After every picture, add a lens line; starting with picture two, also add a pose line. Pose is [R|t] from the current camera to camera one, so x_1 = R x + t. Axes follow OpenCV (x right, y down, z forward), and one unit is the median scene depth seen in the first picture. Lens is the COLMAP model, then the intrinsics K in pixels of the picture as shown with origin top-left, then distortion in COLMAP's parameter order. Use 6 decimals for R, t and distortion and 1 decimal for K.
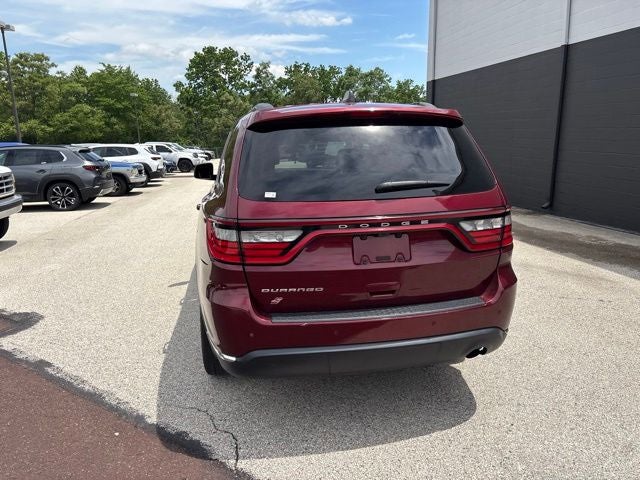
lens RADIAL K [[496.3, 0, 323.3], [0, 496.3, 239.7], [0, 0, 1]] dist [0.049125, -0.048526]
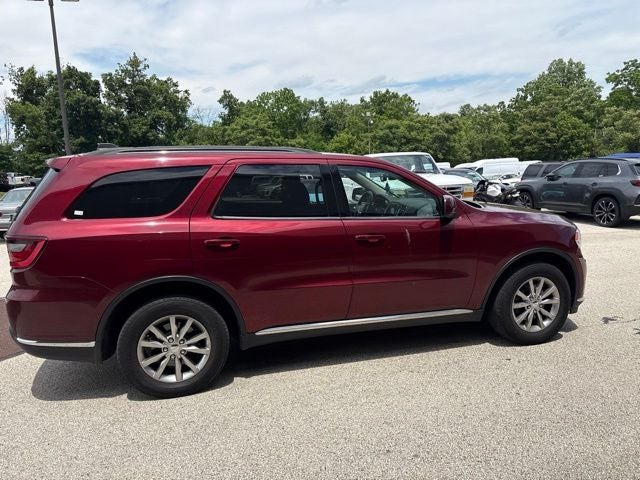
lens RADIAL K [[496.3, 0, 316.8], [0, 496.3, 240.0], [0, 0, 1]] dist [0.049125, -0.048526]
pose [[0.072243, 0.170951, -0.982627, 0.383862], [-0.170641, 0.972794, 0.156695, -0.089533], [0.982681, 0.156356, 0.099449, 0.376433]]
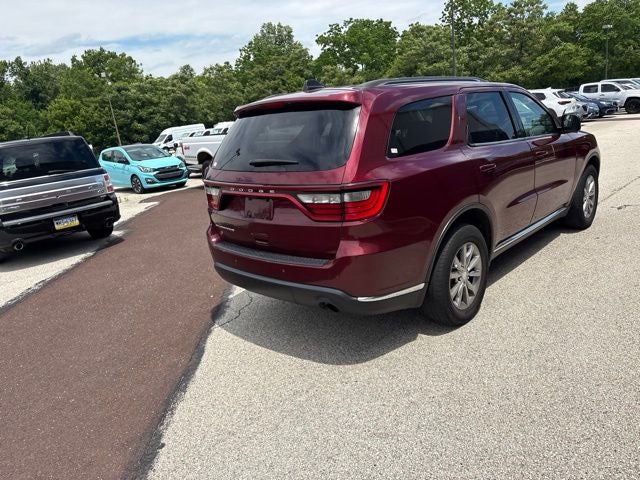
lens RADIAL K [[496.3, 0, 320.6], [0, 496.3, 240.2], [0, 0, 1]] dist [0.049125, -0.048526]
pose [[0.585197, 0.173550, -0.792102, 0.280561], [-0.078412, 0.984362, 0.157744, -0.026384], [0.807091, -0.030201, 0.589654, 0.070798]]
